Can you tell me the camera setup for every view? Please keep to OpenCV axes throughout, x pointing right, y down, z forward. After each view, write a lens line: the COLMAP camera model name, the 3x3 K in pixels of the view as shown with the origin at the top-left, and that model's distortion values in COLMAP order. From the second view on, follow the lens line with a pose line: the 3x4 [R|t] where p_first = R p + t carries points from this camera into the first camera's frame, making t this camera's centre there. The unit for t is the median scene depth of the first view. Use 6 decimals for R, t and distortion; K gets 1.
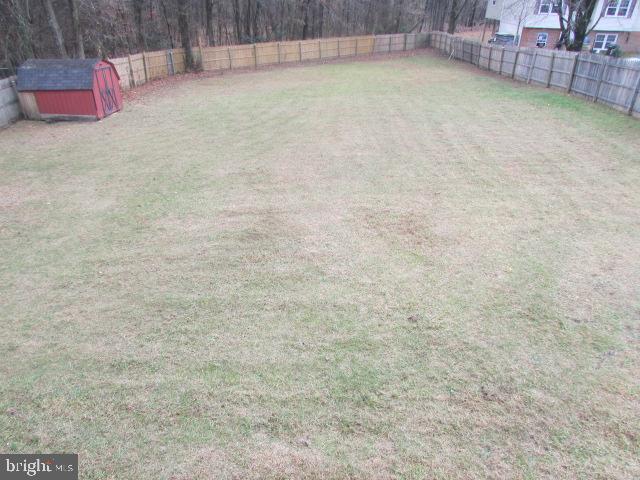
lens RADIAL K [[454.5, 0, 320.0], [0, 454.5, 240.0], [0, 0, 1]] dist [-0.008069, -0.006225]
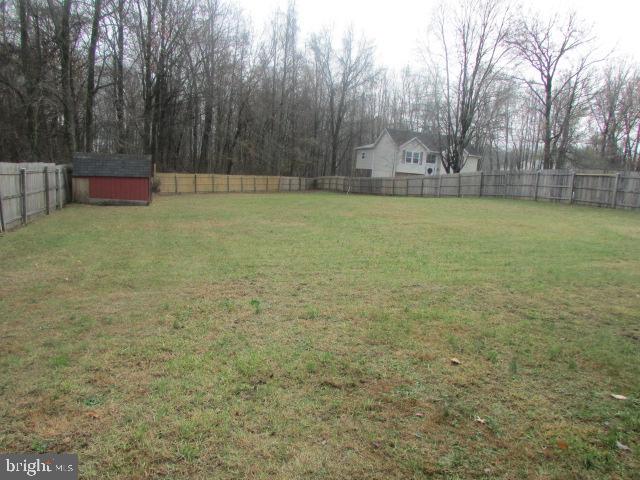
lens RADIAL K [[454.5, 0, 320.0], [0, 454.5, 240.0], [0, 0, 1]] dist [-0.008069, -0.006225]
pose [[0.939105, -0.013251, 0.343375, -0.478783], [0.125009, 0.943963, -0.305462, 0.204959], [-0.320085, 0.329786, 0.888136, -0.081990]]
